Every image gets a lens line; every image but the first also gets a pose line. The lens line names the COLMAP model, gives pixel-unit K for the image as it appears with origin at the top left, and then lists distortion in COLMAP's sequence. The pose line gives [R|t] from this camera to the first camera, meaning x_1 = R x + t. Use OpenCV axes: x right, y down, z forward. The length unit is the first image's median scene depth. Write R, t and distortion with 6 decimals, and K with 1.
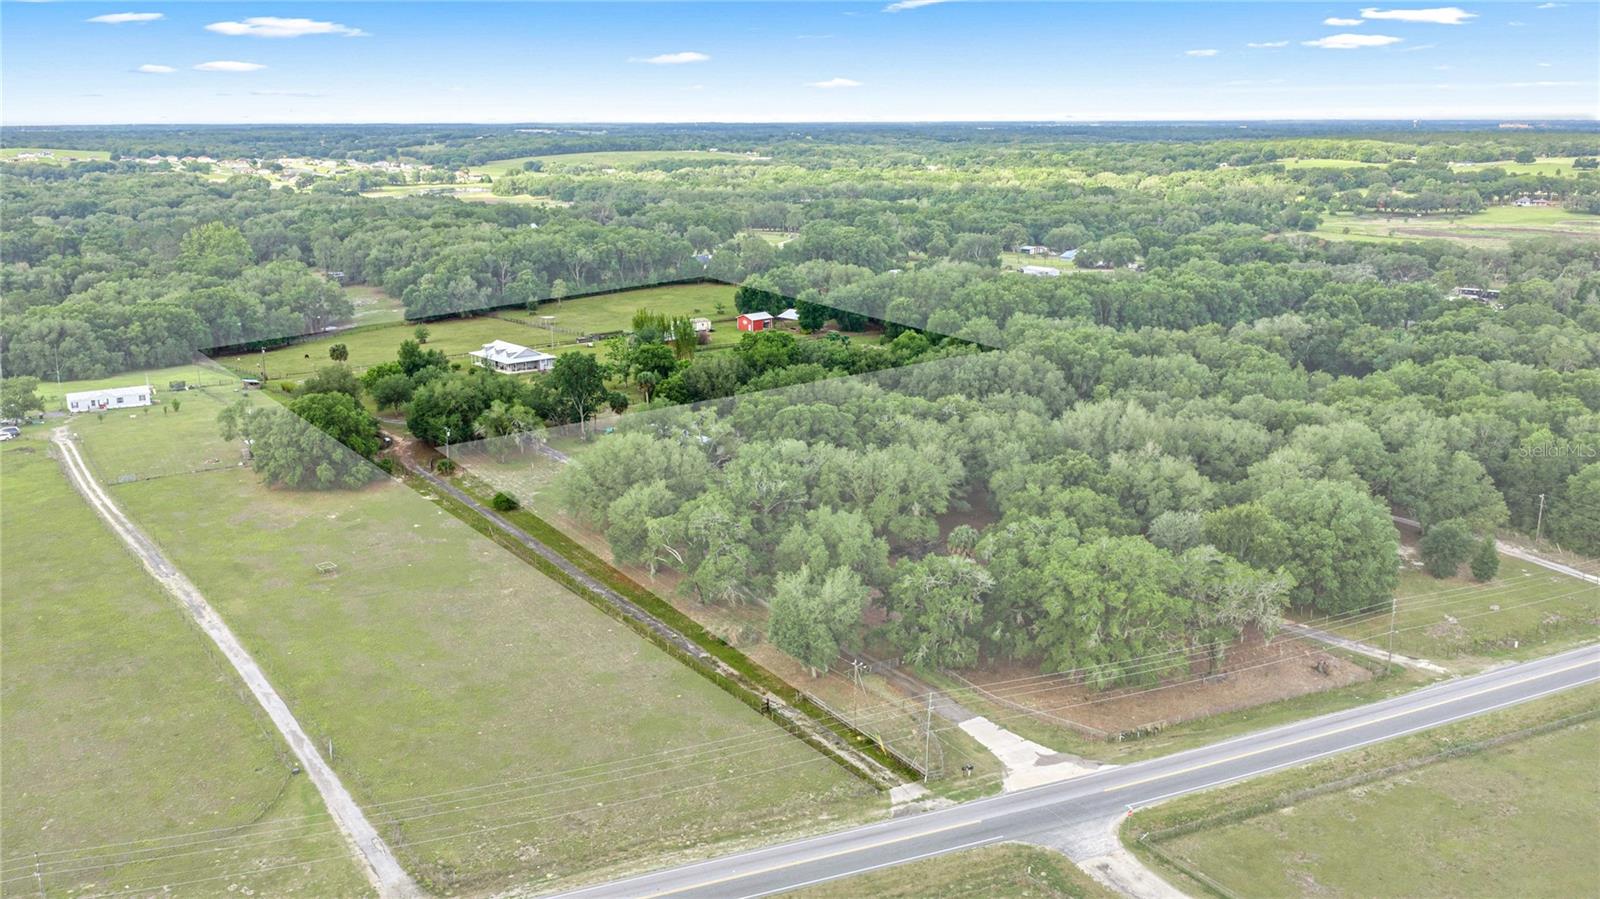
lens RADIAL K [[1320.5, 0, 791.6], [0, 1320.5, 448.7], [0, 0, 1]] dist [0.028392, -0.081250]
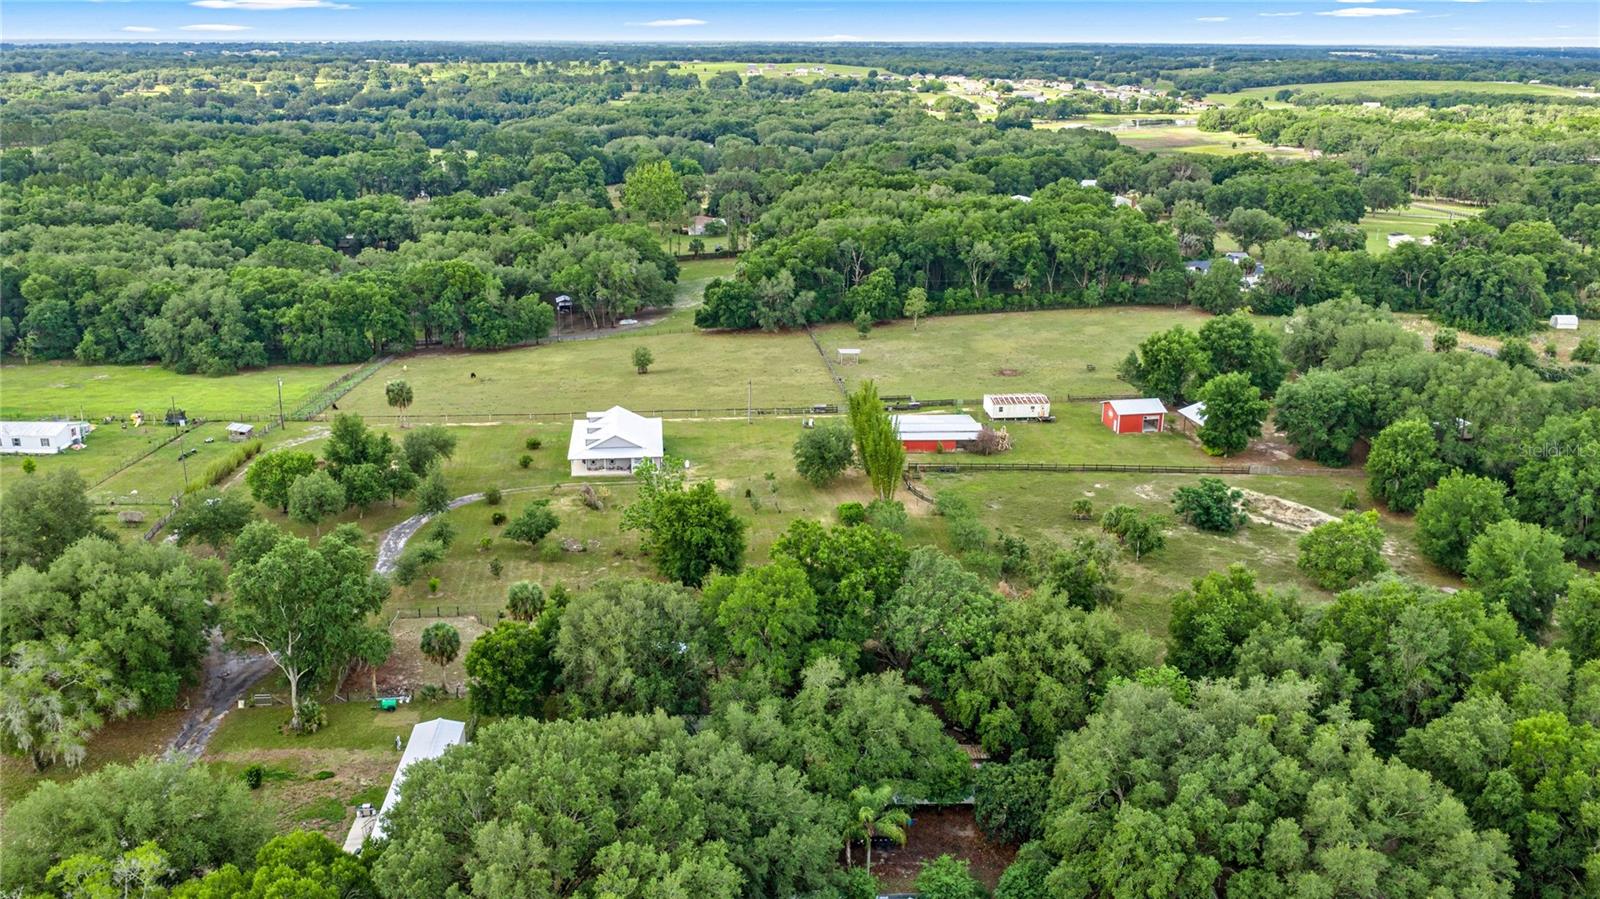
lens RADIAL K [[1320.5, 0, 791.6], [0, 1320.5, 448.7], [0, 0, 1]] dist [0.028392, -0.081250]
pose [[0.830956, 0.172332, -0.528974, 0.041951], [-0.142259, 0.985022, 0.097433, -0.032613], [0.537842, -0.005711, 0.843026, 0.128398]]
